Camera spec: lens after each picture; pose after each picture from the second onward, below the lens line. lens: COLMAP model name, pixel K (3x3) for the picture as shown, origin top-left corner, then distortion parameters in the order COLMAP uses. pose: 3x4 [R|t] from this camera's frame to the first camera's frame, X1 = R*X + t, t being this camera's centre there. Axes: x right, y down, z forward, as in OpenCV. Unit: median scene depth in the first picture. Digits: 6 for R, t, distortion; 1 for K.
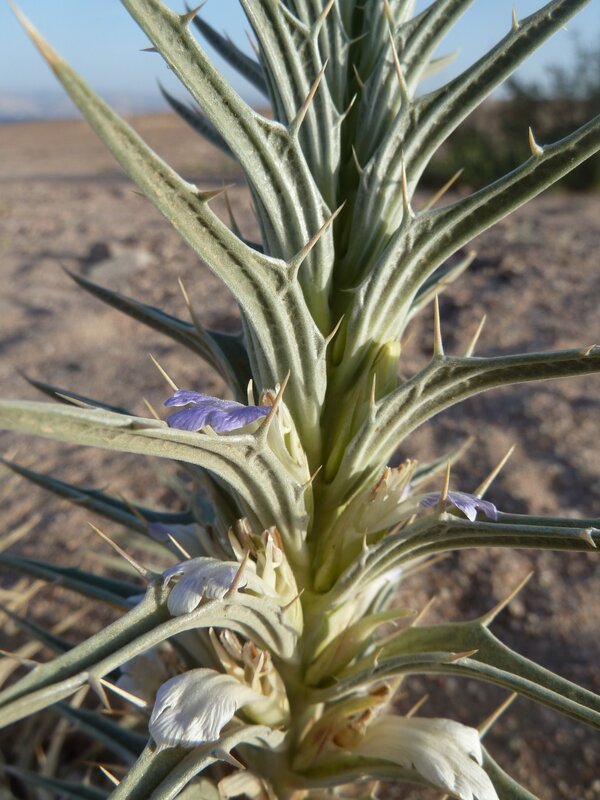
lens RADIAL K [[582.6, 0, 299.2], [0, 582.6, 400.0], [0, 0, 1]] dist [-0.004208, -0.000985]
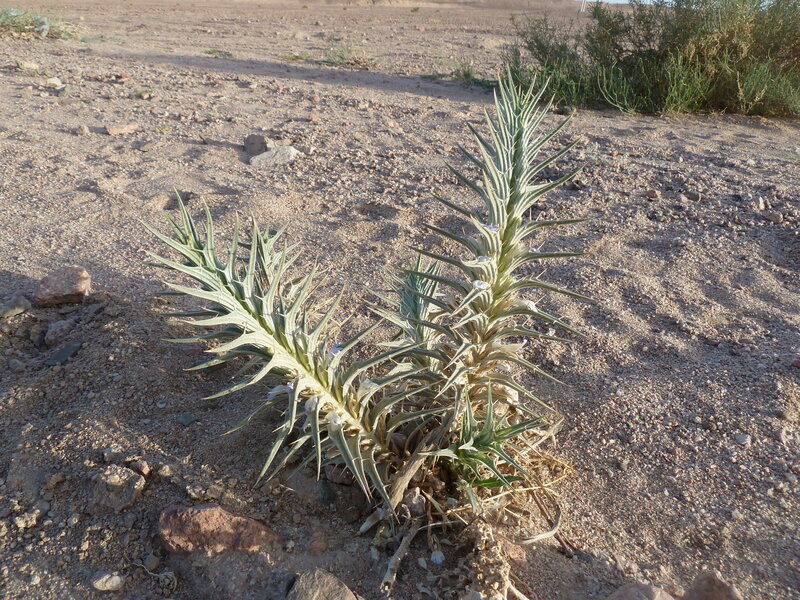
lens RADIAL K [[582.6, 0, 400.7], [0, 582.6, 299.8], [0, 0, 1]] dist [-0.004208, -0.000985]
pose [[0.997423, 0.059256, 0.040441, -0.928216], [-0.059958, 0.998066, 0.016380, 0.531670], [-0.039392, -0.018762, 0.999048, -3.561678]]
